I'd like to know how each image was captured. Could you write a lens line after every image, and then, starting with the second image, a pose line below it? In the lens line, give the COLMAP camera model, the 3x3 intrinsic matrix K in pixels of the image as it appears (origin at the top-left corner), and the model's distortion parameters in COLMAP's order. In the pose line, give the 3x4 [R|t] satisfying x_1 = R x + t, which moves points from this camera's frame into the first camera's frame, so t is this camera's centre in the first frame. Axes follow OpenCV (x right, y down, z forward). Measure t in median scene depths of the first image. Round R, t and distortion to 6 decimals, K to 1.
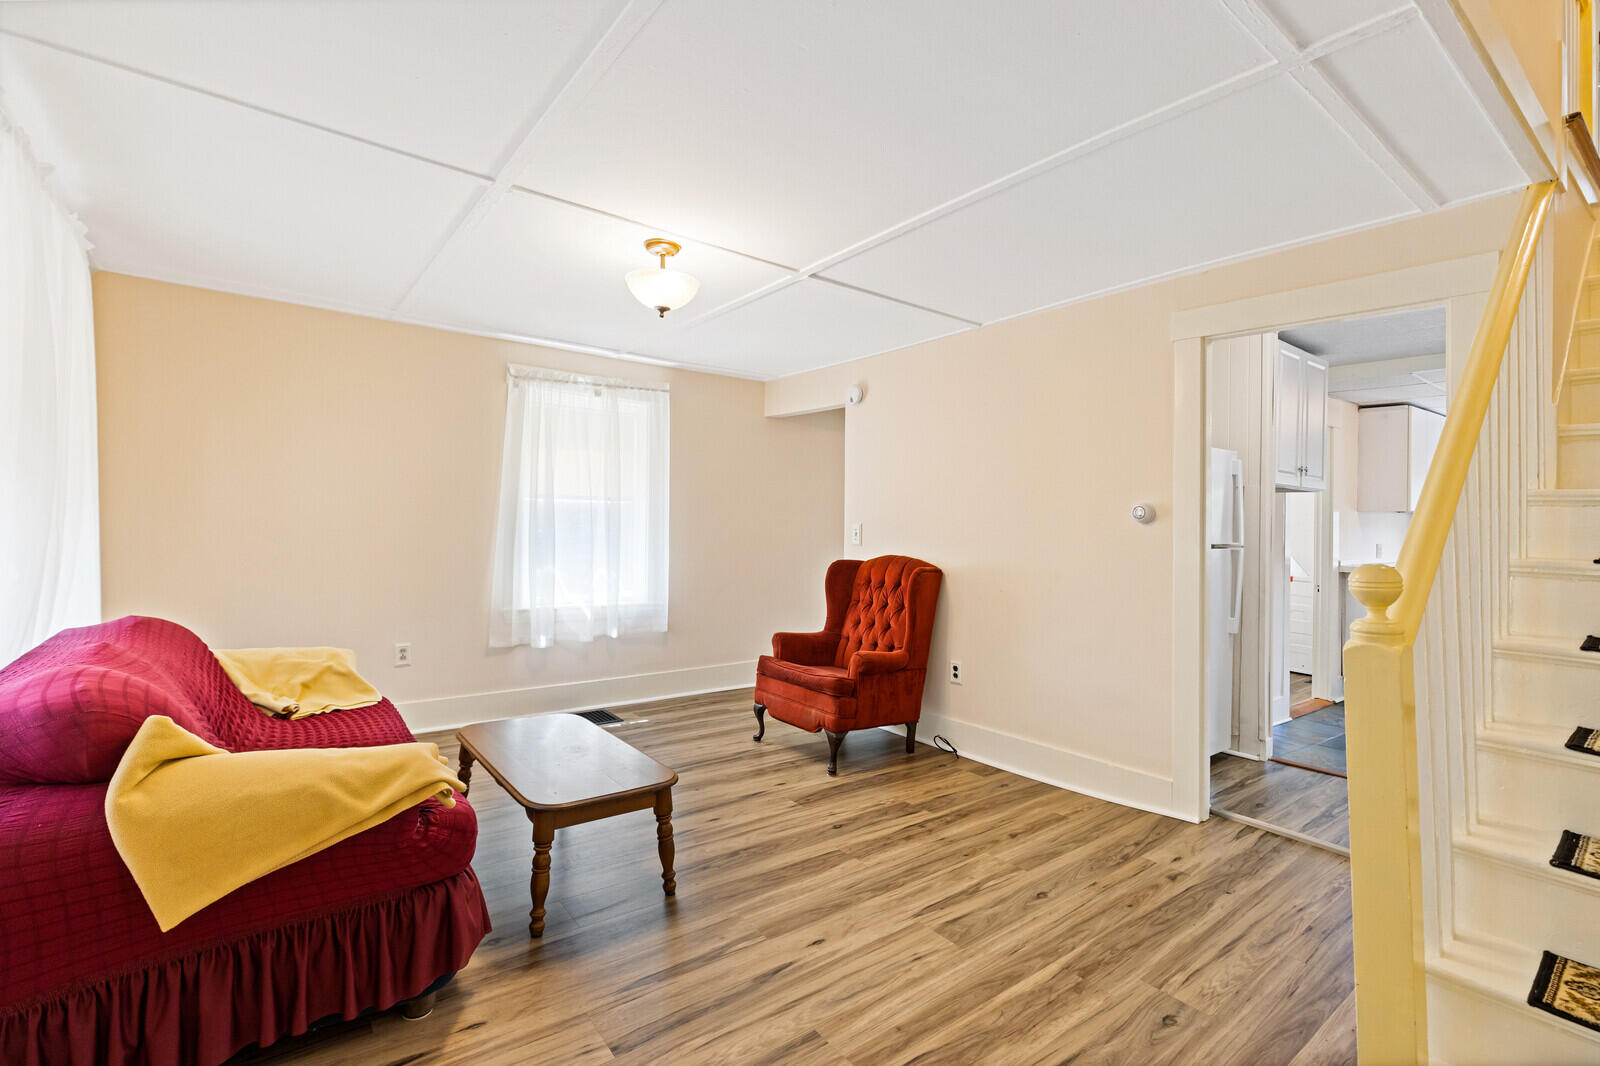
lens RADIAL K [[726.2, 0, 795.0], [0, 726.2, 522.8], [0, 0, 1]] dist [-0.000908, -0.001104]
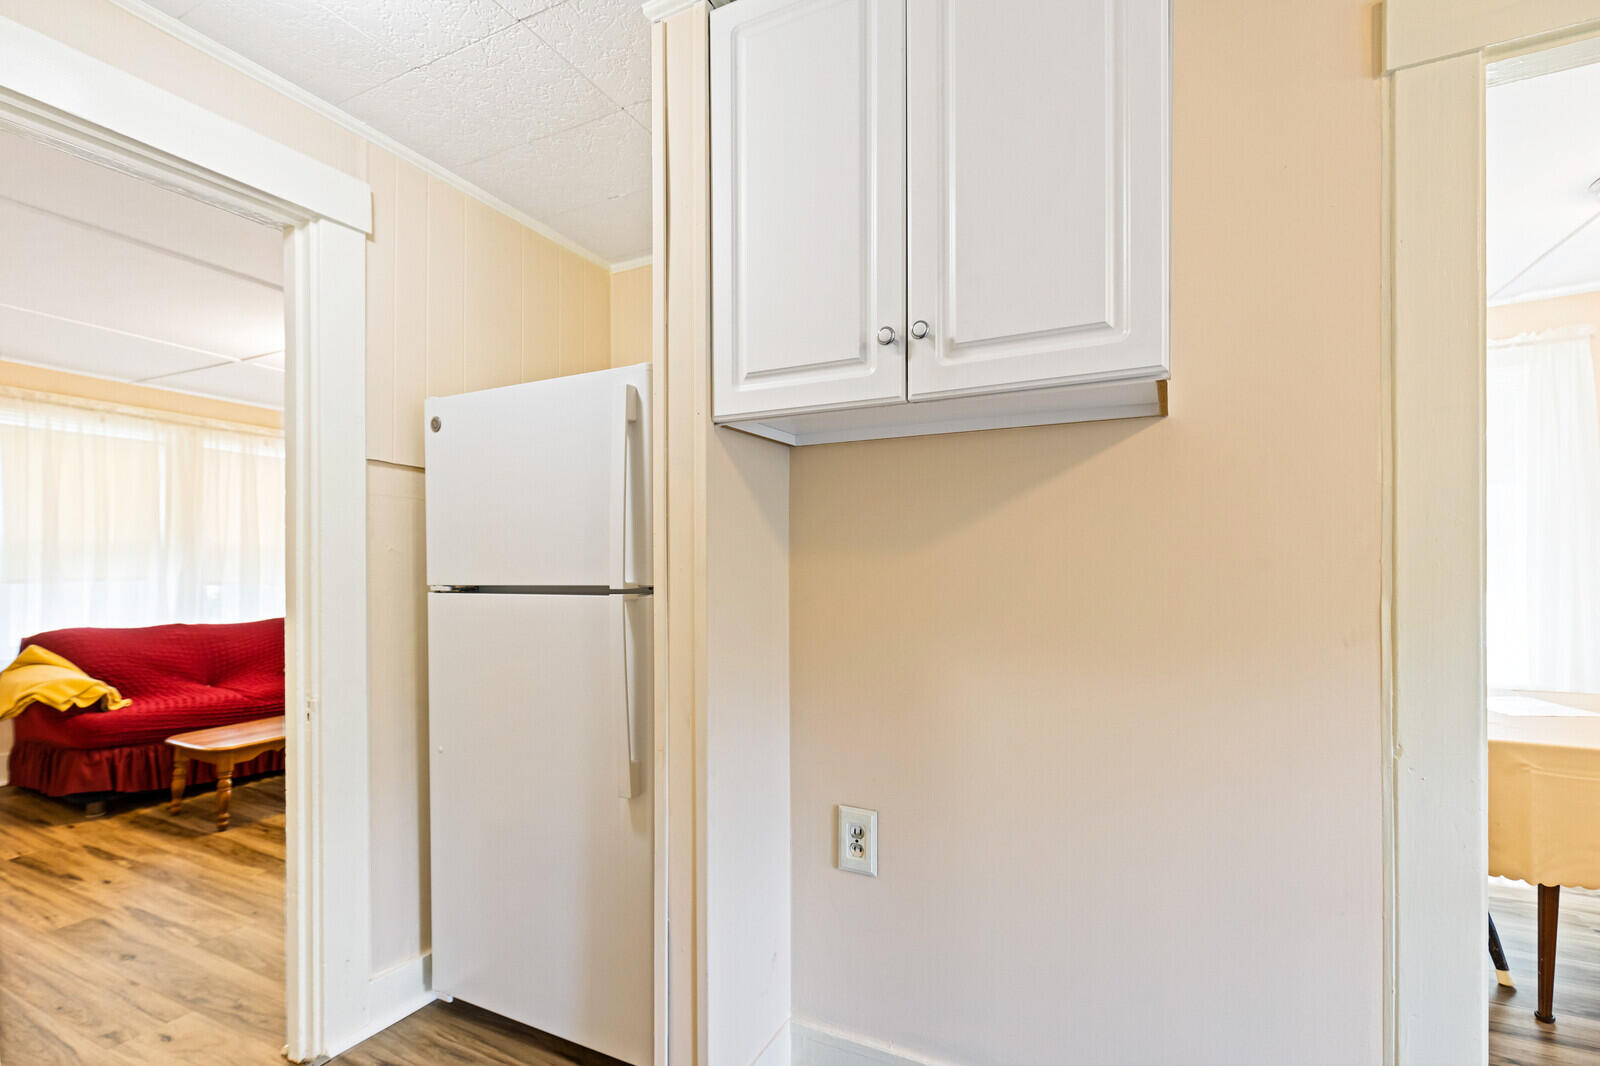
lens RADIAL K [[726.2, 0, 800.8], [0, 726.2, 572.5], [0, 0, 1]] dist [-0.000908, -0.001104]
pose [[0.441752, -0.012445, -0.897051, 1.455374], [0.012519, 0.999892, -0.007706, 0.035108], [0.897050, -0.007826, 0.441860, 1.275311]]
